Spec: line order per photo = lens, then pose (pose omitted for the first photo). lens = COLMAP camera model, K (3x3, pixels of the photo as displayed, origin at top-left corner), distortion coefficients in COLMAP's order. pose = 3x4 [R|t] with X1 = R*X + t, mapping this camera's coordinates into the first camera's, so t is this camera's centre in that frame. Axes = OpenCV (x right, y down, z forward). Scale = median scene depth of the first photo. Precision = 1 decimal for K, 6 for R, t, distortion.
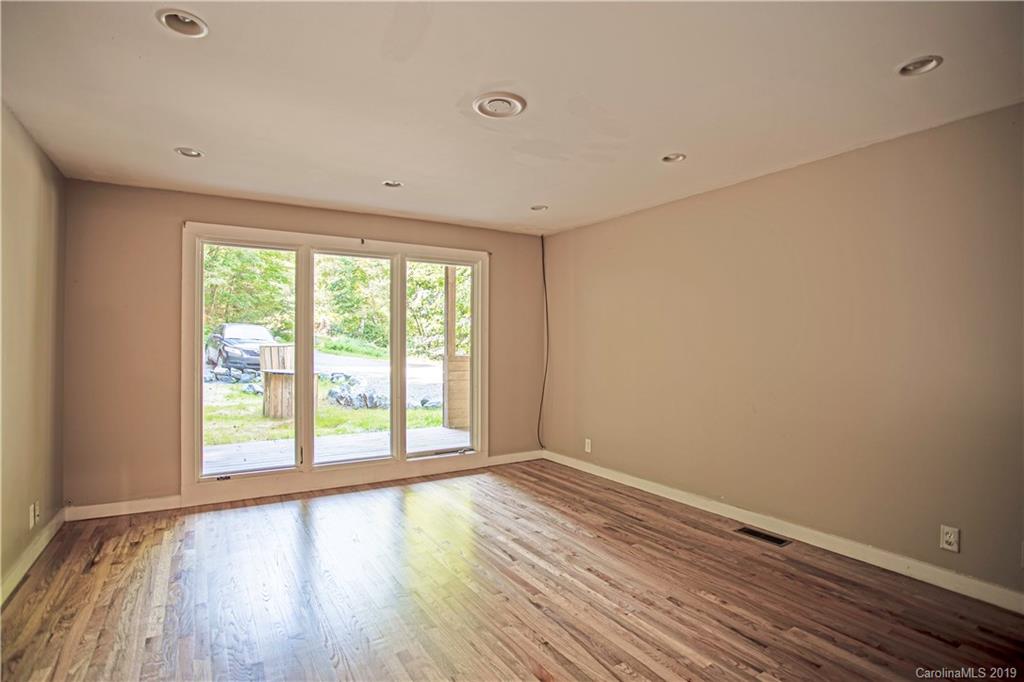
lens RADIAL K [[502.2, 0, 509.2], [0, 502.2, 339.7], [0, 0, 1]] dist [-0.072237, 0.031652]
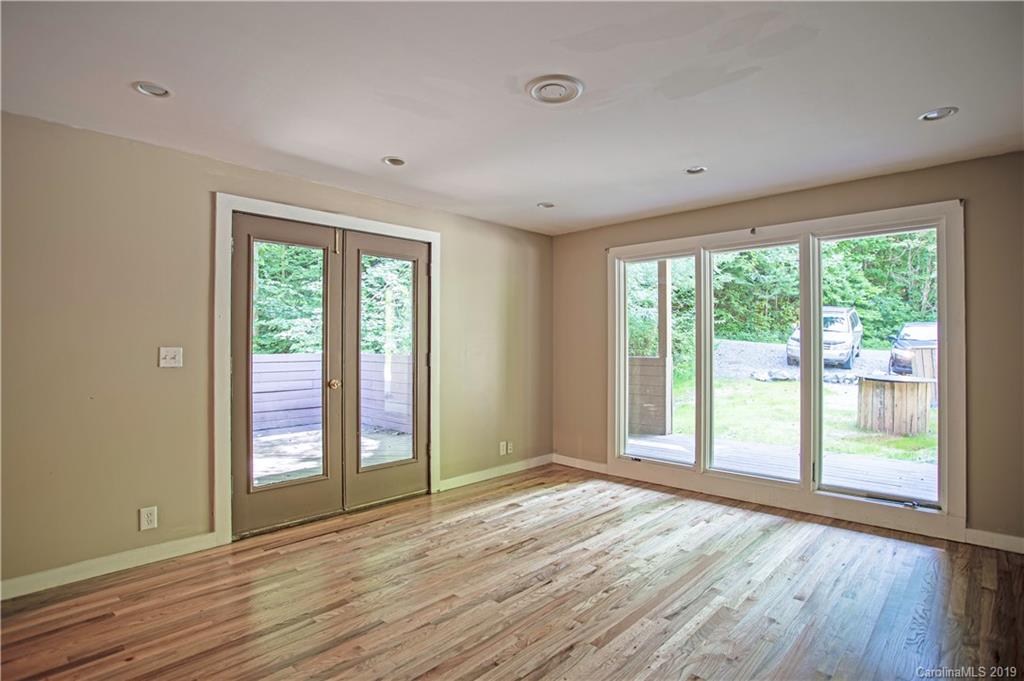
lens RADIAL K [[502.2, 0, 509.2], [0, 502.2, 339.2], [0, 0, 1]] dist [-0.072237, 0.031652]
pose [[0.279311, -0.010198, -0.960147, 0.501522], [0.006913, 0.999939, -0.008610, 0.001847], [0.960176, -0.004233, 0.279364, 0.386711]]
